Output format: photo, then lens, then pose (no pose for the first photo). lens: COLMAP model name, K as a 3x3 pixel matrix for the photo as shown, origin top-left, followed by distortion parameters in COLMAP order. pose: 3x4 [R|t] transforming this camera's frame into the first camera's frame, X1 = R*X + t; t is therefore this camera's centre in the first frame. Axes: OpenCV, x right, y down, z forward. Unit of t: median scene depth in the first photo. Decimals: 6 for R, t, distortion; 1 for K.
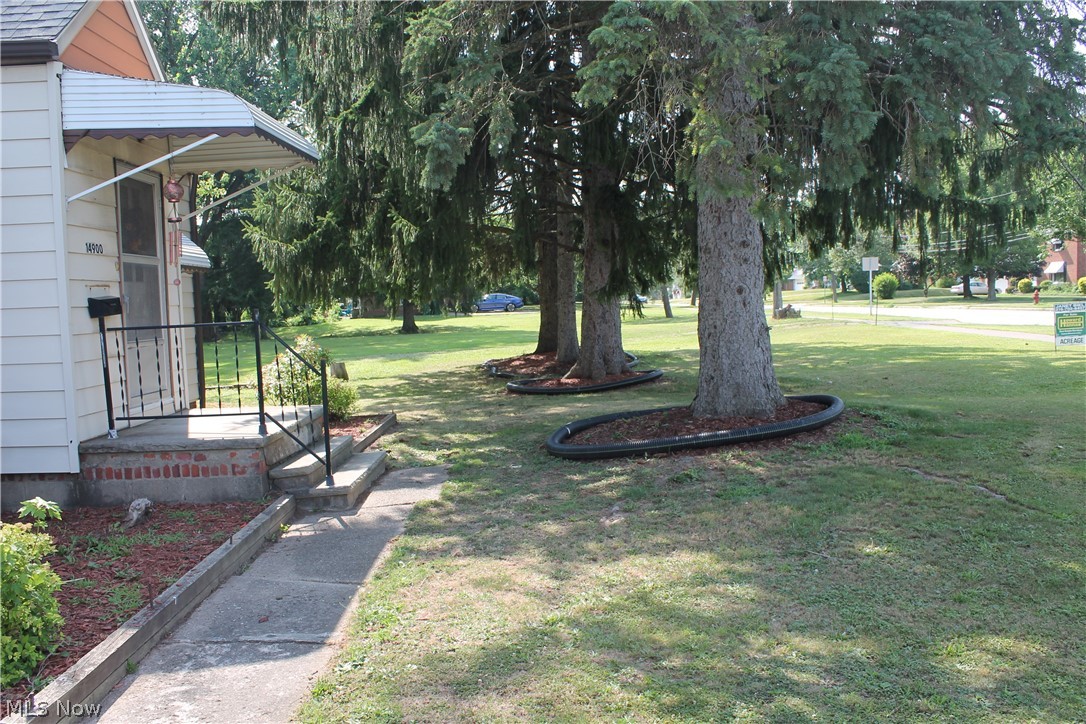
lens RADIAL K [[921.5, 0, 545.1], [0, 921.5, 367.9], [0, 0, 1]] dist [-0.167269, 0.145680]
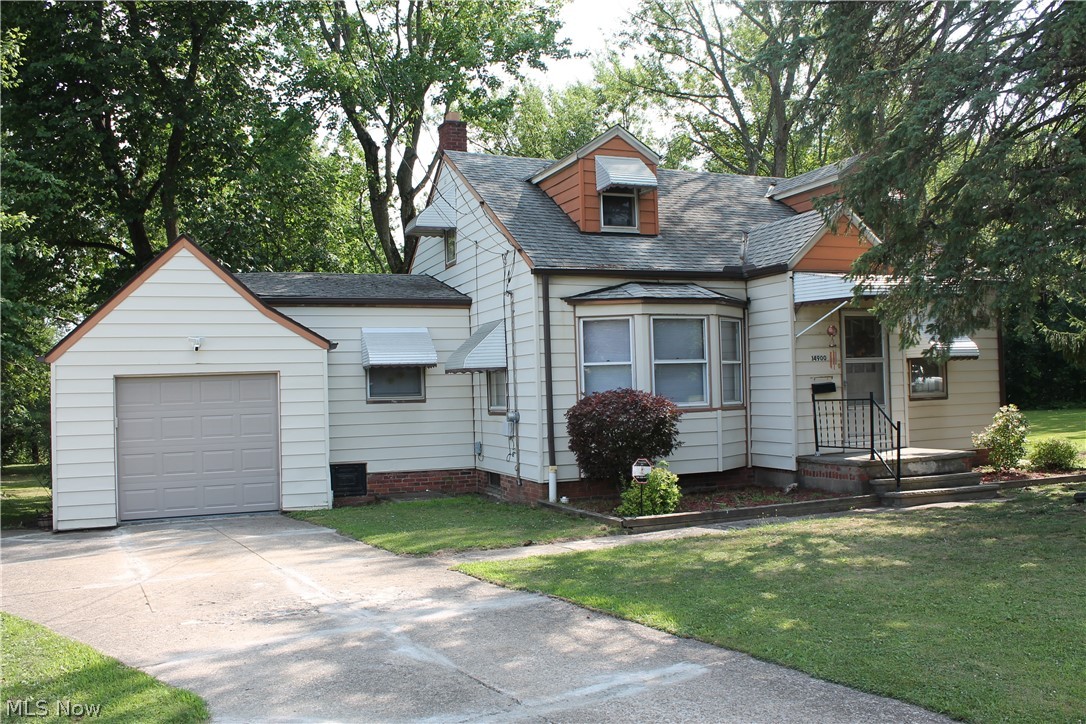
lens RADIAL K [[921.5, 0, 543.2], [0, 921.5, 361.8], [0, 0, 1]] dist [-0.167269, 0.145680]
pose [[0.355832, -0.011030, -0.934485, 1.194484], [-0.052202, 0.998135, -0.031659, -0.033946], [0.933091, 0.060047, 0.354593, -0.280721]]
